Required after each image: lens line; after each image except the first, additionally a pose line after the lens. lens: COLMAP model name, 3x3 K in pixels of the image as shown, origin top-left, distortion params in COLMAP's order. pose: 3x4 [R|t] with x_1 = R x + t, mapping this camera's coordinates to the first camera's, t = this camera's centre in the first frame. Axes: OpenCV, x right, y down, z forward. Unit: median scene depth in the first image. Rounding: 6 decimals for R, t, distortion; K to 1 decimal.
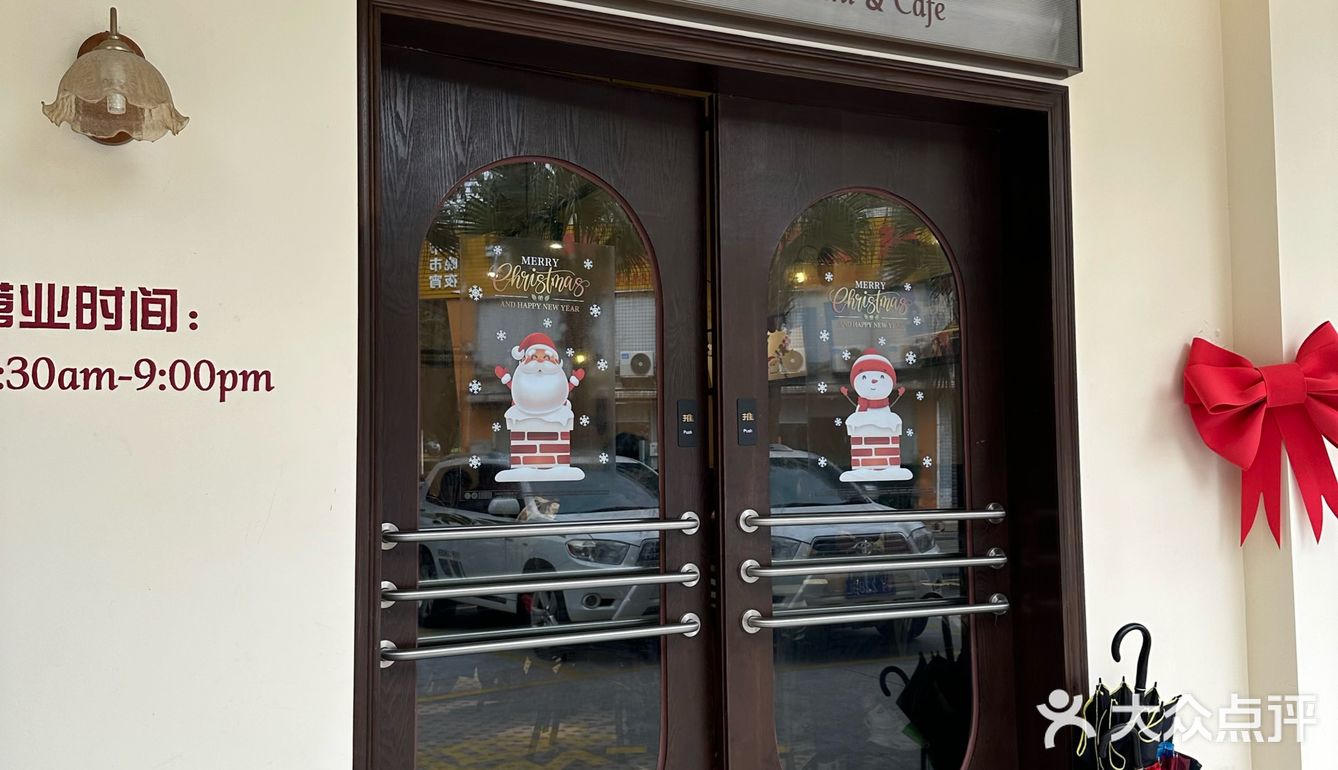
lens RADIAL K [[1162.3, 0, 669.7], [0, 1162.3, 350.9], [0, 0, 1]] dist [0.130571, -0.274893]
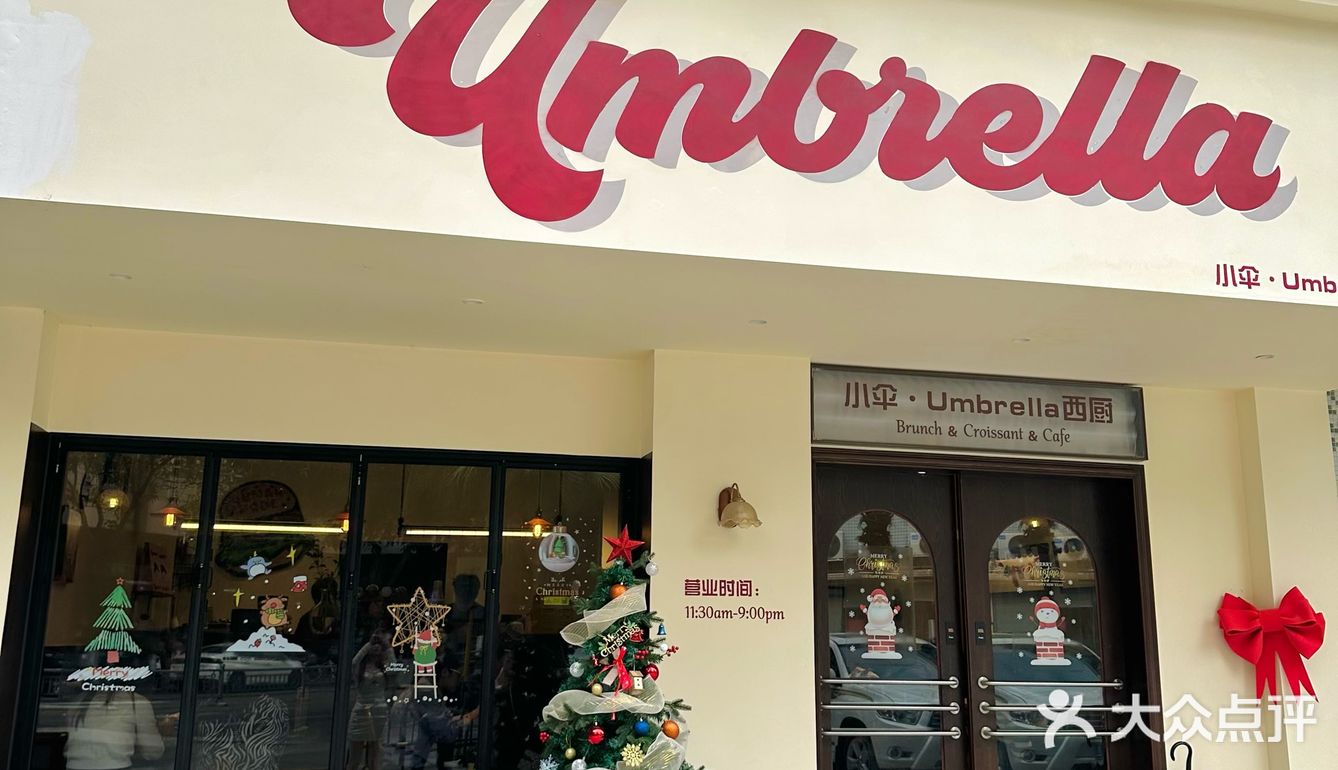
lens RADIAL K [[1162.3, 0, 669.7], [0, 1162.3, 350.9], [0, 0, 1]] dist [0.130571, -0.274893]
pose [[0.971379, -0.026993, -0.235995, 0.037054], [-0.006265, 0.990265, -0.139053, -0.144556], [0.237451, 0.136552, 0.961754, -1.236483]]
